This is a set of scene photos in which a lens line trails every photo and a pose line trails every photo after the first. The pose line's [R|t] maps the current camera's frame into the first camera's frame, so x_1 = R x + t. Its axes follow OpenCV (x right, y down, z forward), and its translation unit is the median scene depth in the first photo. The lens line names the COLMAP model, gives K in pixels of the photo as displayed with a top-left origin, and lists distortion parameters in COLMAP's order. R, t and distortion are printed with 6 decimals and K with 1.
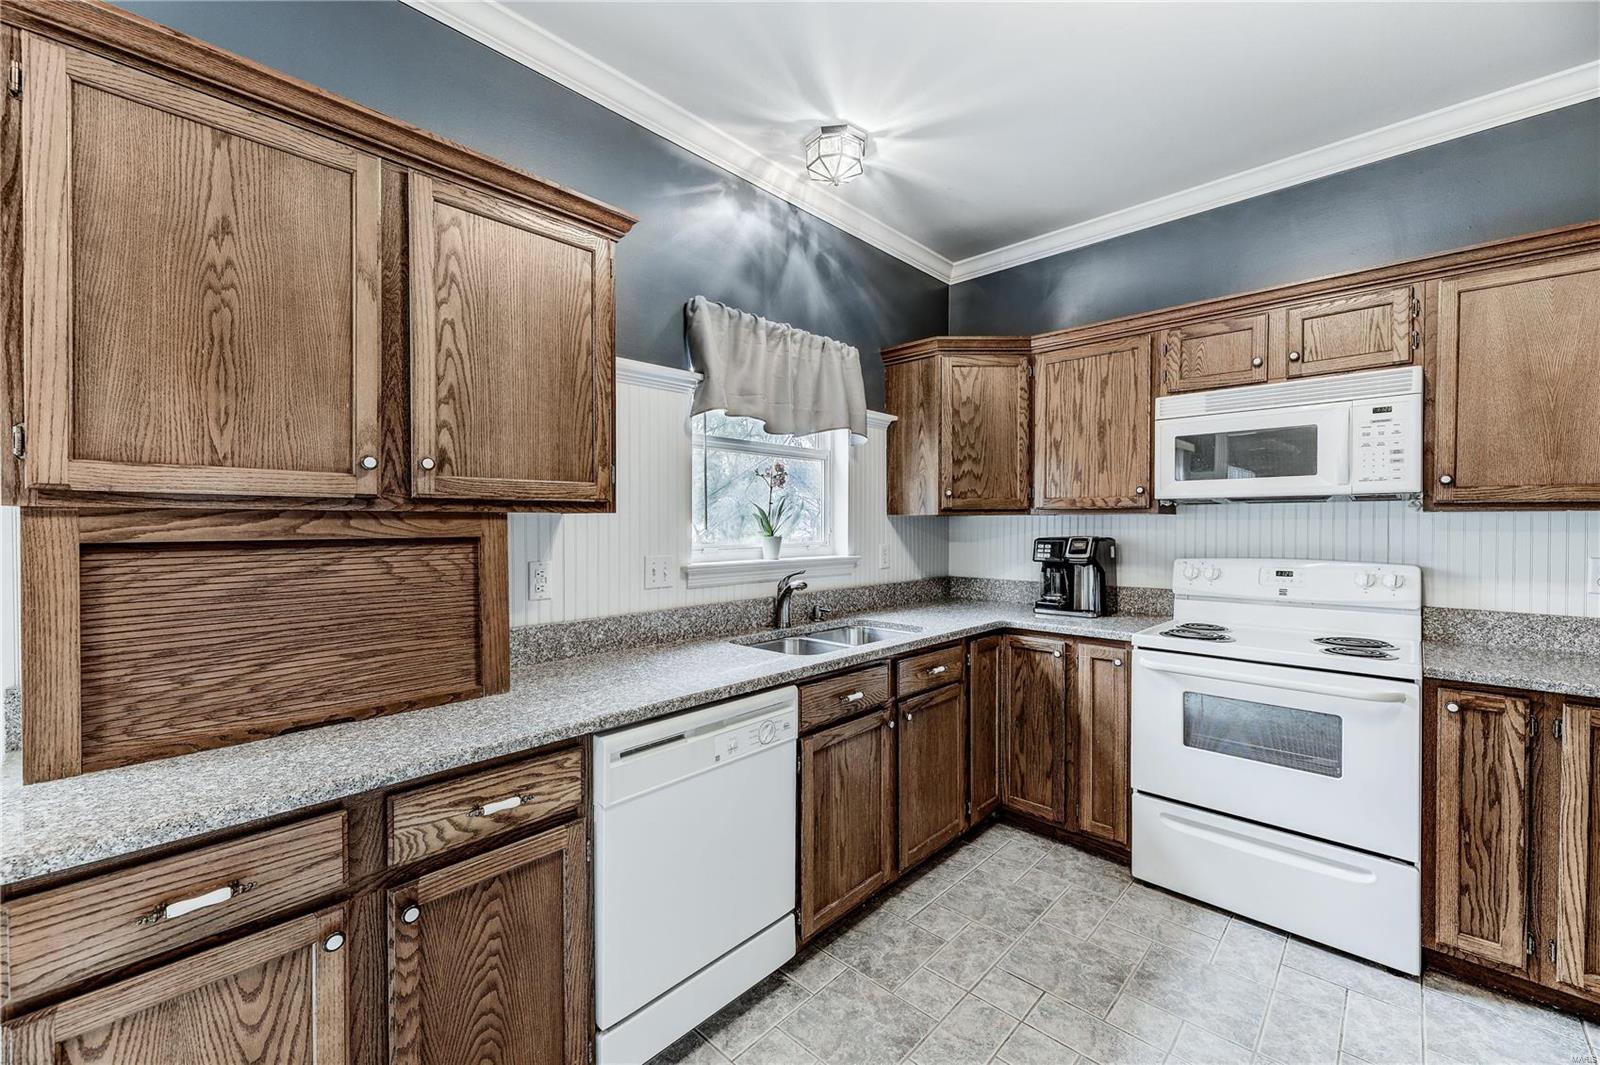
lens RADIAL K [[631.8, 0, 801.7], [0, 631.8, 528.7], [0, 0, 1]] dist [0.001194, -0.000275]
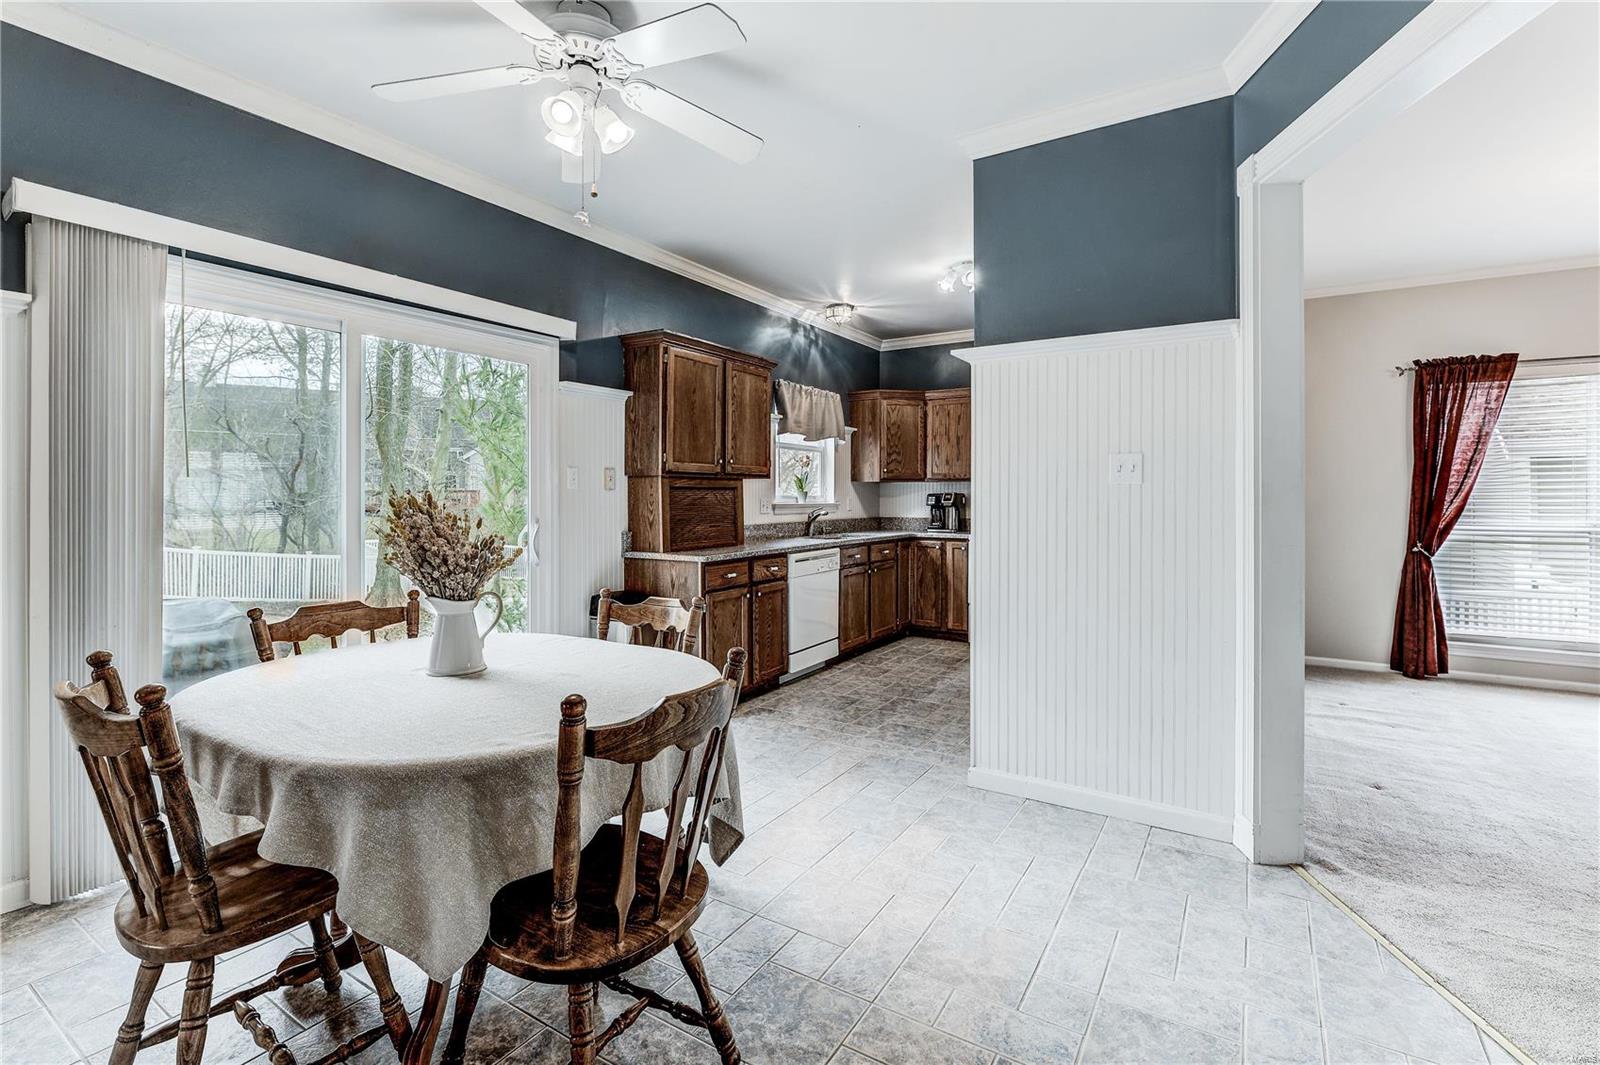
lens RADIAL K [[726.7, 0, 800.6], [0, 726.7, 494.0], [0, 0, 1]] dist [-0.002162, -0.000418]
pose [[0.981534, 0.003725, 0.191252, -0.511733], [-0.001826, 0.999947, -0.010103, 0.044794], [-0.191280, 0.009567, 0.981489, -1.301003]]
